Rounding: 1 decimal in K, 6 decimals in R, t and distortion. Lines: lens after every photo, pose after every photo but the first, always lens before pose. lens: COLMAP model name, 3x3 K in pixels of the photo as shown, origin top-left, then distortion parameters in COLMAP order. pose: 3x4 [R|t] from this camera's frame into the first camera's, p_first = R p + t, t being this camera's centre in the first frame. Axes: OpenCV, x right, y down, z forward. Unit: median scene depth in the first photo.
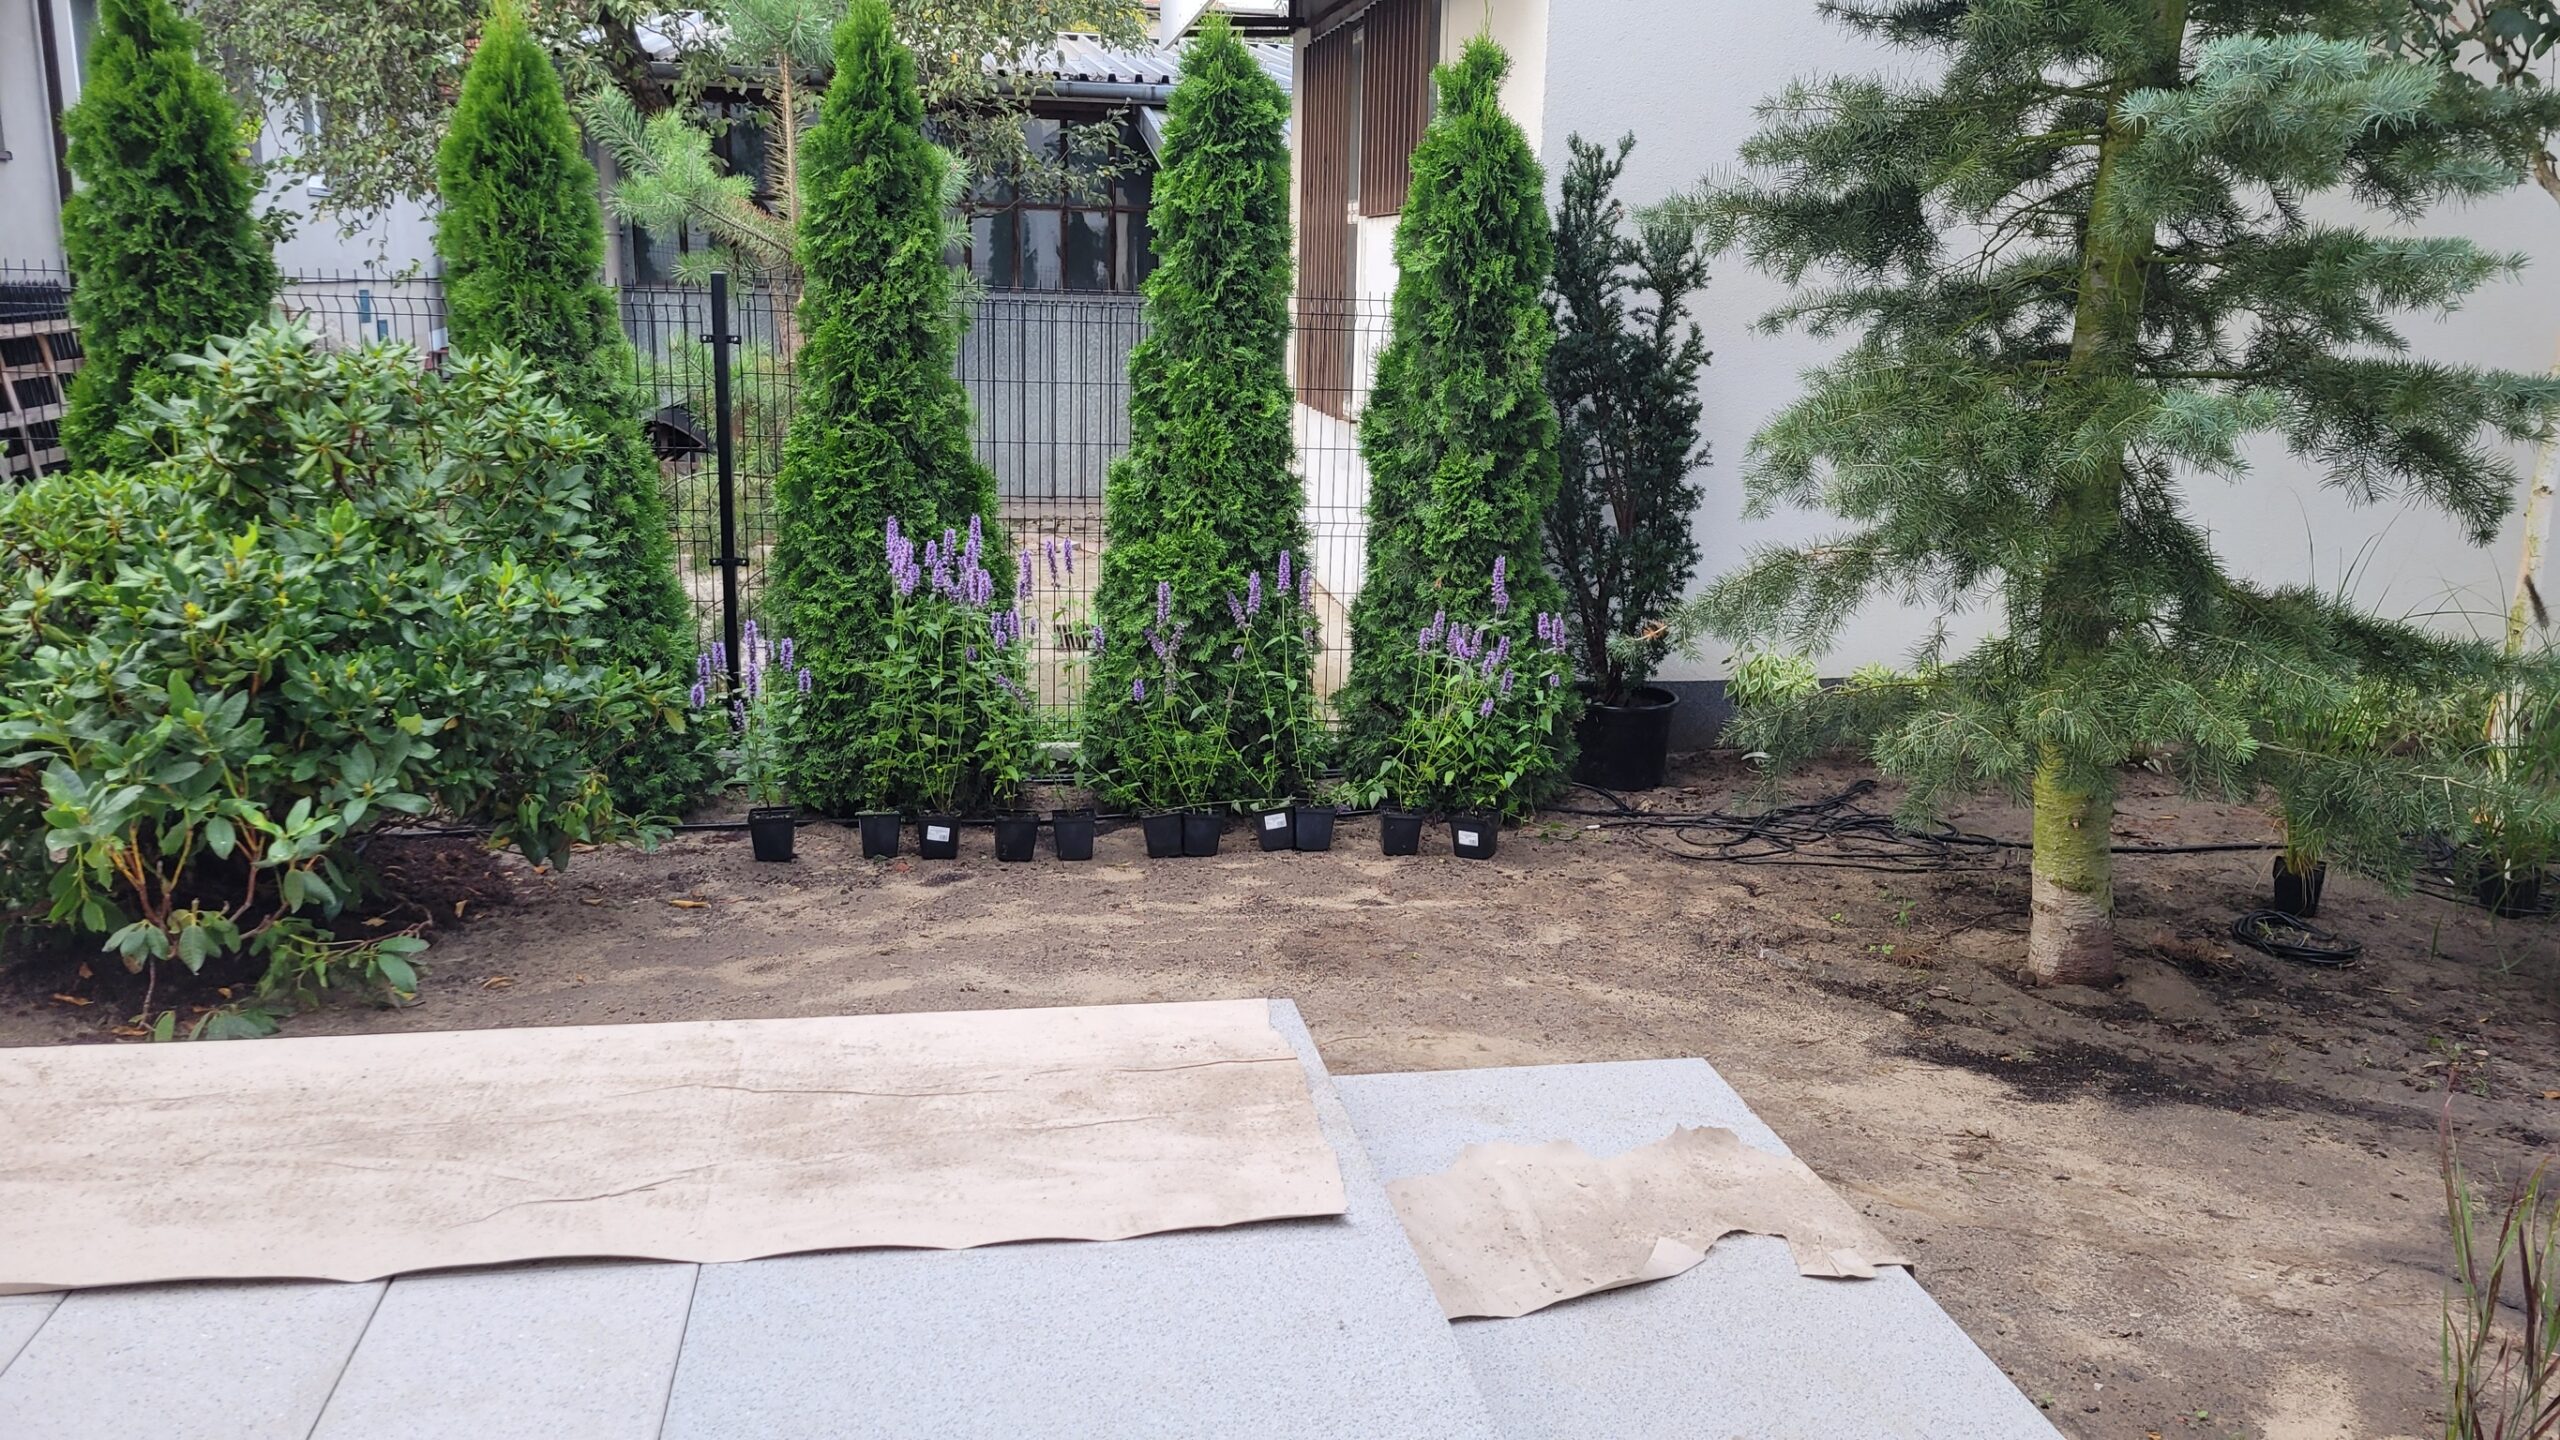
lens RADIAL K [[1887.2, 0, 1280.0], [0, 1887.2, 720.0], [0, 0, 1]] dist [0.013345, 0.001213]
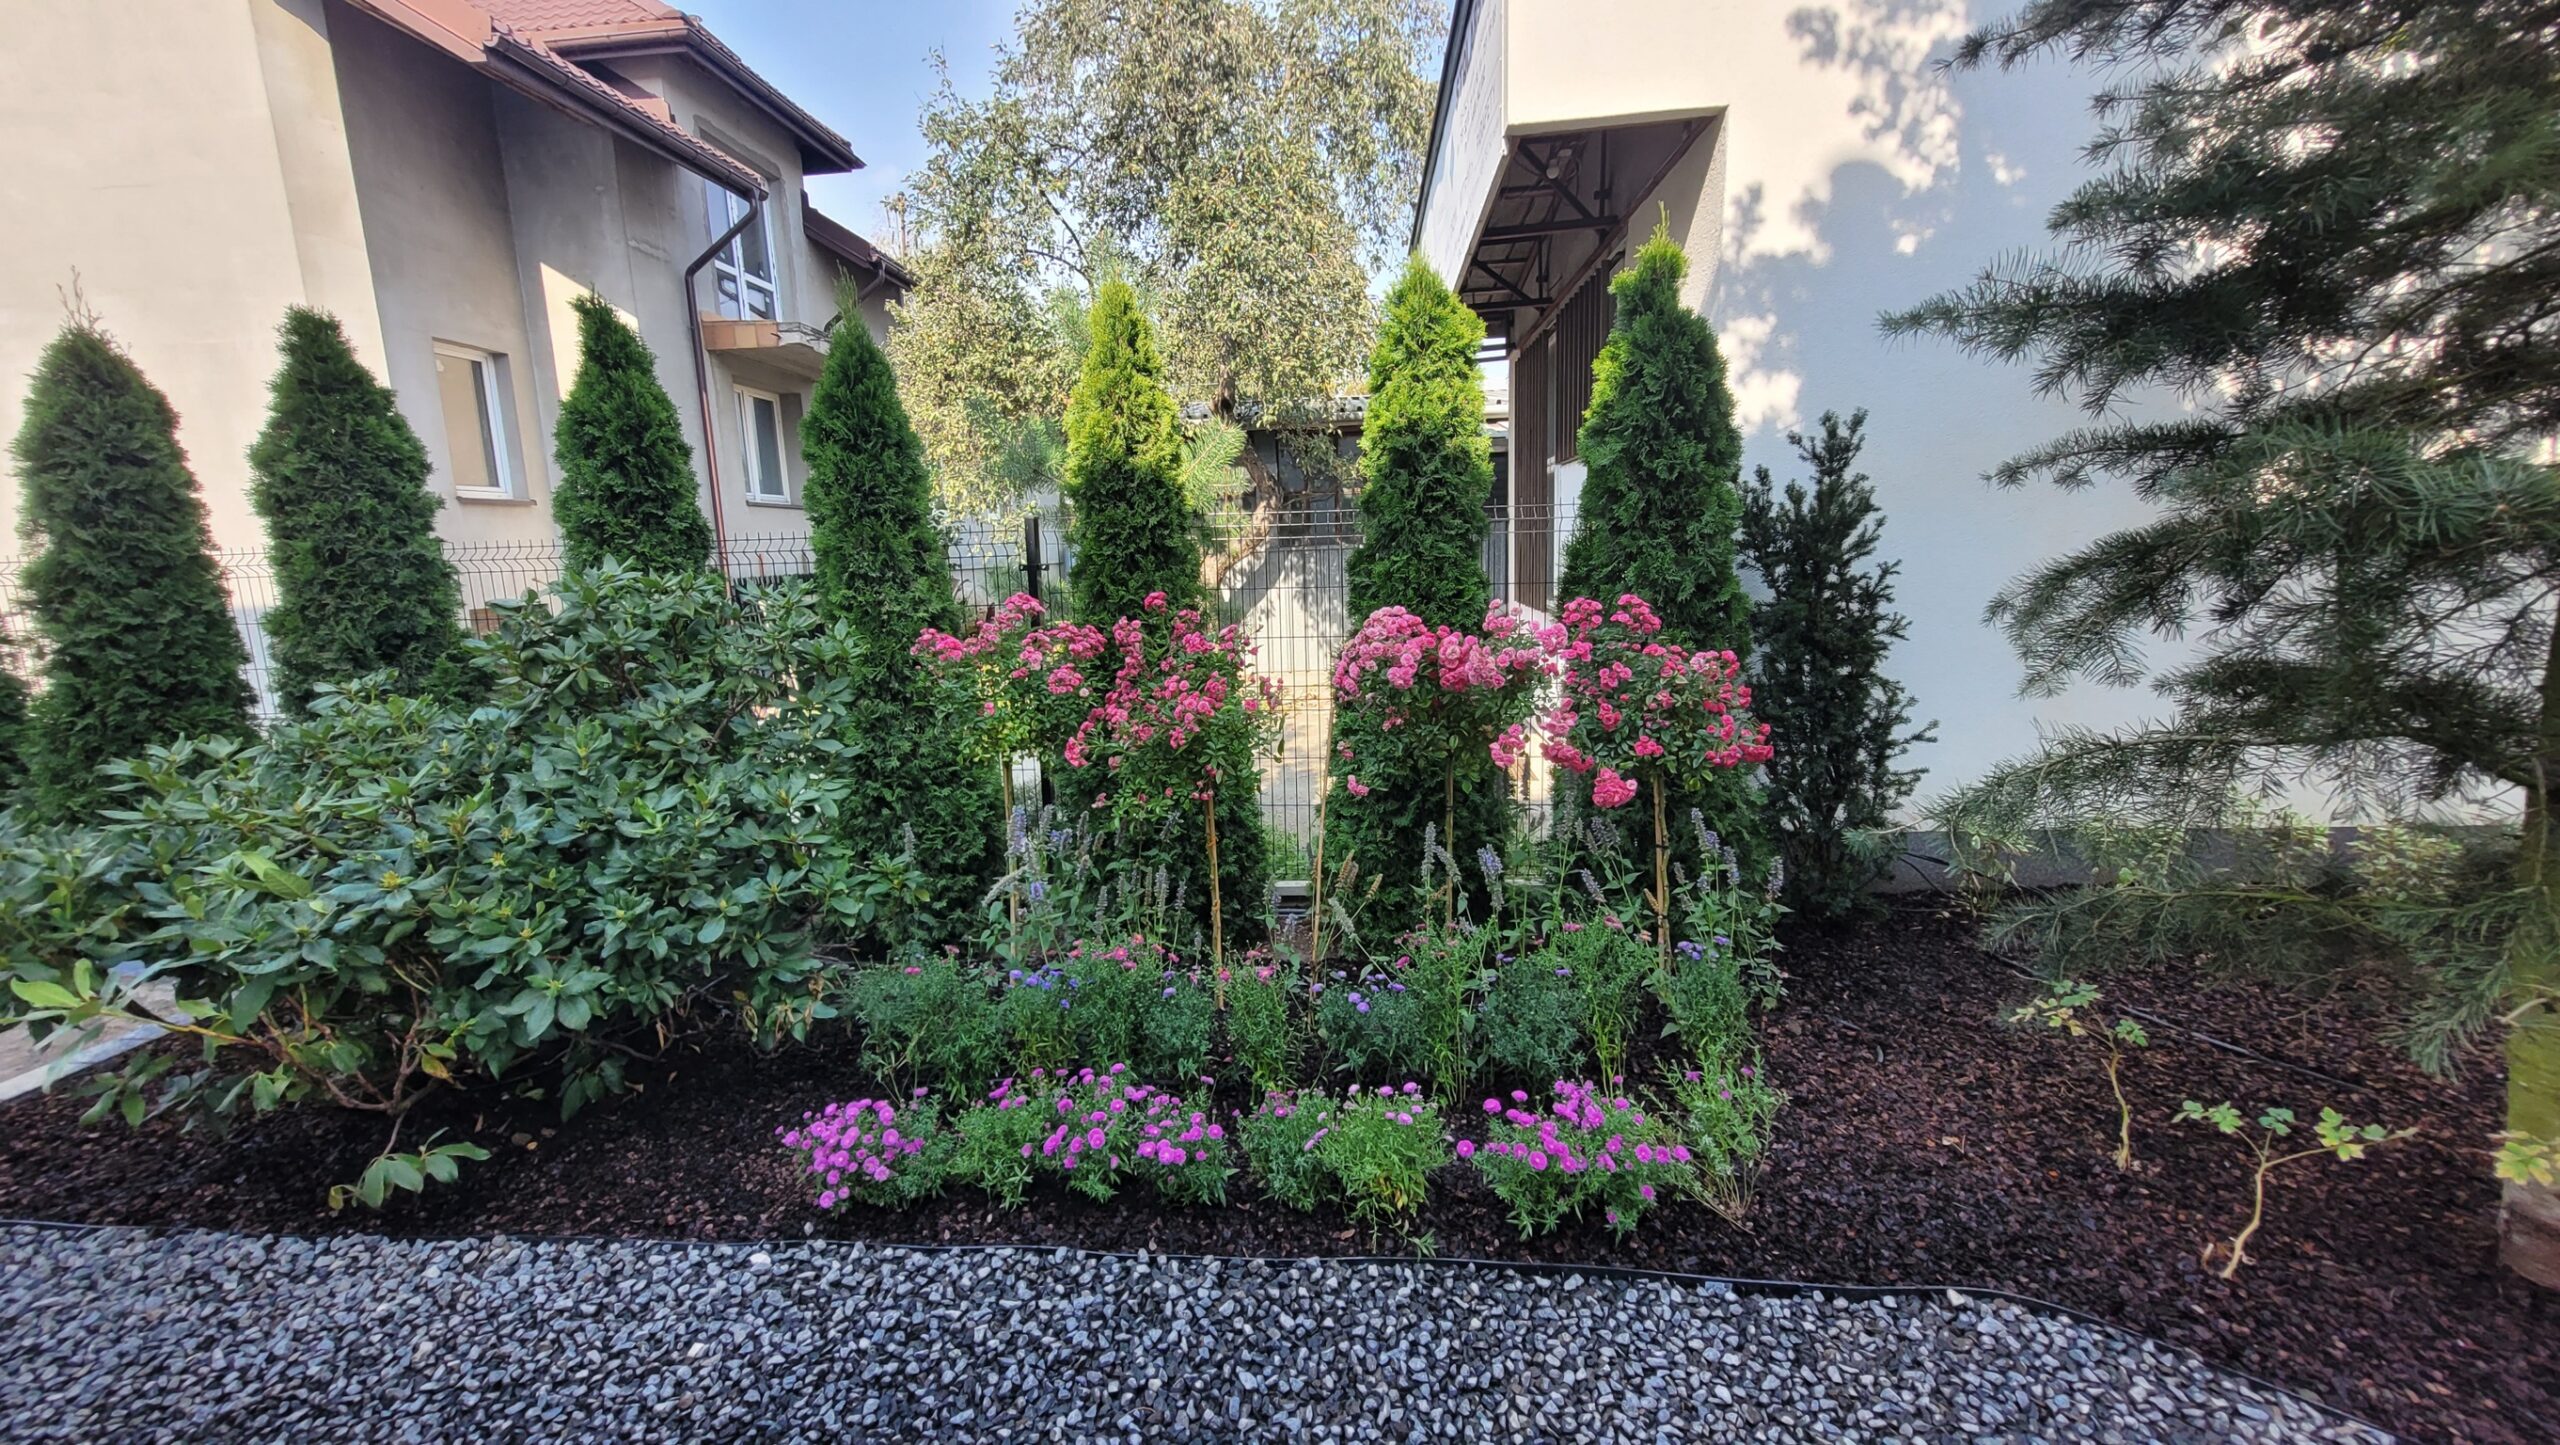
lens RADIAL K [[982.6, 0, 1280.0], [0, 982.6, 722.5], [0, 0, 1]] dist [-0.001319, -0.000196]
pose [[0.970215, -0.014451, -0.241814, 0.028060], [0.000145, 0.998254, -0.059073, -0.059382], [0.242246, 0.057278, 0.968523, 0.426531]]
